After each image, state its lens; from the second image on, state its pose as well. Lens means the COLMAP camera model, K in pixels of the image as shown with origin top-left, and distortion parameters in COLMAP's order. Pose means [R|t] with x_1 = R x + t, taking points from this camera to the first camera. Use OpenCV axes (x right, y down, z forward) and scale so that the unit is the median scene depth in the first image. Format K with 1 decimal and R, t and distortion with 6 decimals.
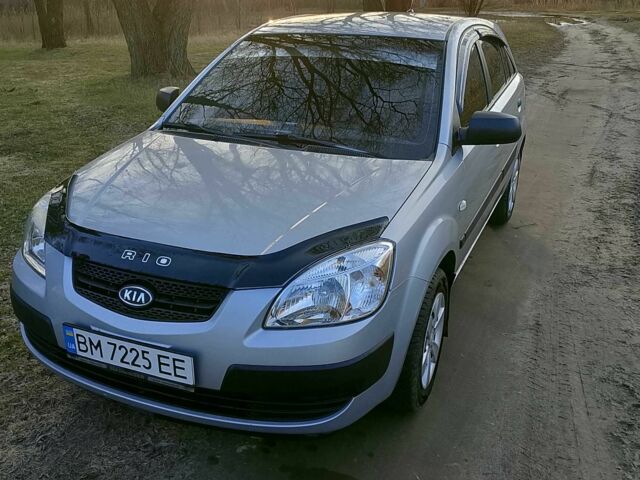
lens RADIAL K [[627.8, 0, 320.0], [0, 627.8, 240.0], [0, 0, 1]] dist [0.099761, -0.195850]
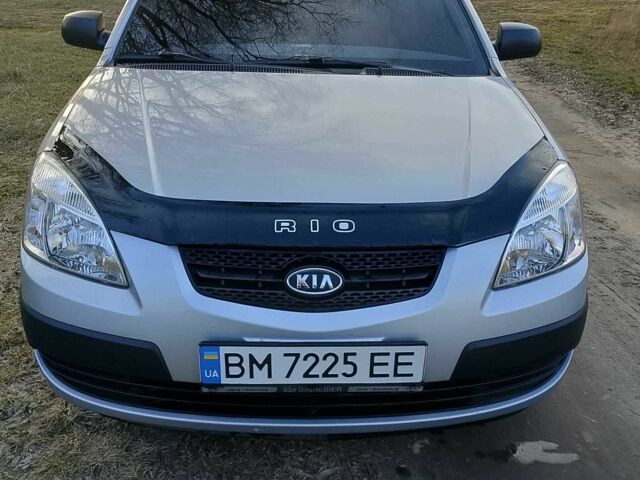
lens RADIAL K [[627.8, 0, 320.0], [0, 627.8, 240.0], [0, 0, 1]] dist [0.099761, -0.195850]
pose [[0.900222, -0.162977, 0.403780, -0.543969], [0.137393, 0.986257, 0.091766, -0.018984], [-0.413187, -0.027133, 0.910242, 0.352208]]
